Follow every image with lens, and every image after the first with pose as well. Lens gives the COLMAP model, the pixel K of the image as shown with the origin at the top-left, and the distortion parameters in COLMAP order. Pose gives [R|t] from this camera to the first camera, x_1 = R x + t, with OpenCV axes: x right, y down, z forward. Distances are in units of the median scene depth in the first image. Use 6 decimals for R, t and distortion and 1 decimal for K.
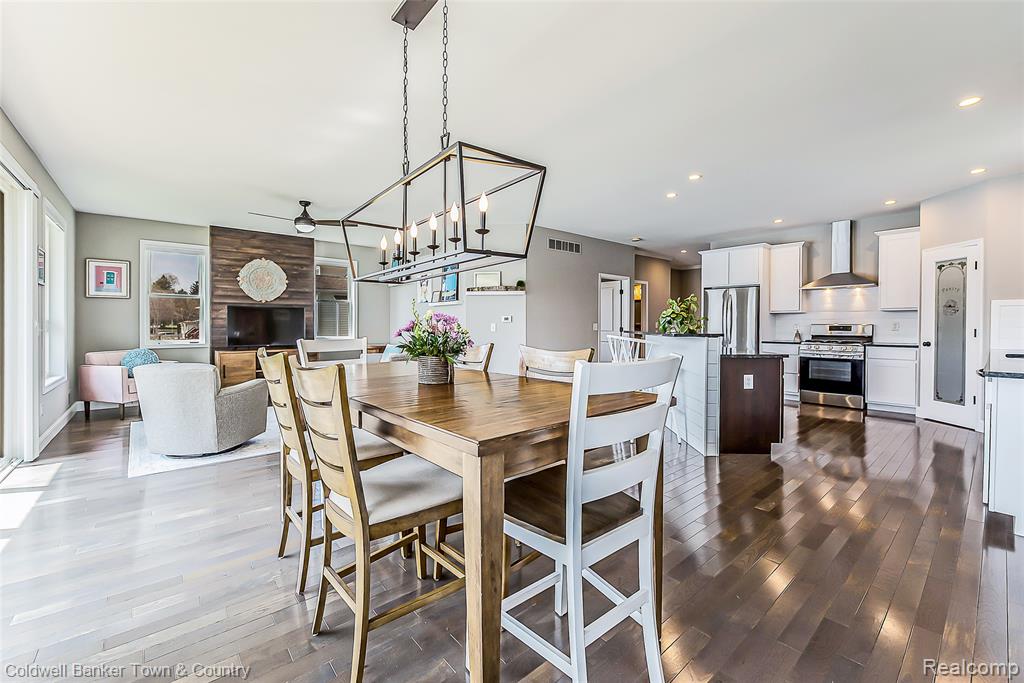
lens RADIAL K [[422.5, 0, 511.7], [0, 422.5, 319.2], [0, 0, 1]] dist [0.000755, -0.002785]
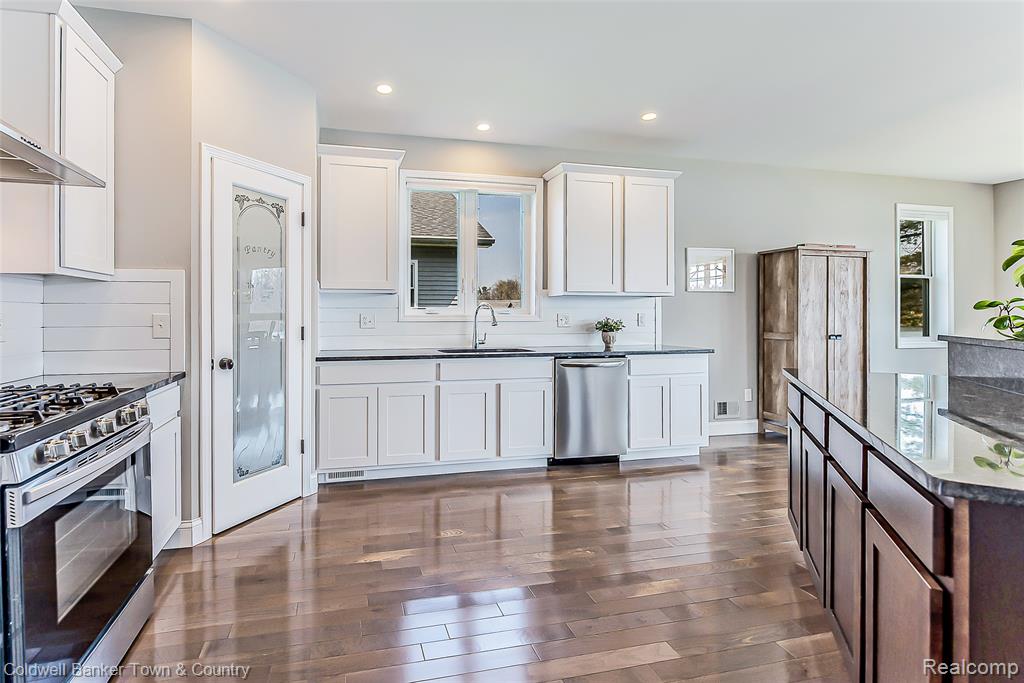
lens RADIAL K [[458.3, 0, 446.0], [0, 458.3, 315.8], [0, 0, 1]] dist [-0.008567, 0.000671]
pose [[-0.875003, -0.001678, 0.484115, 0.445456], [-0.006362, 0.999948, -0.008032, 0.008735], [-0.484076, -0.010108, -0.874967, 1.059650]]
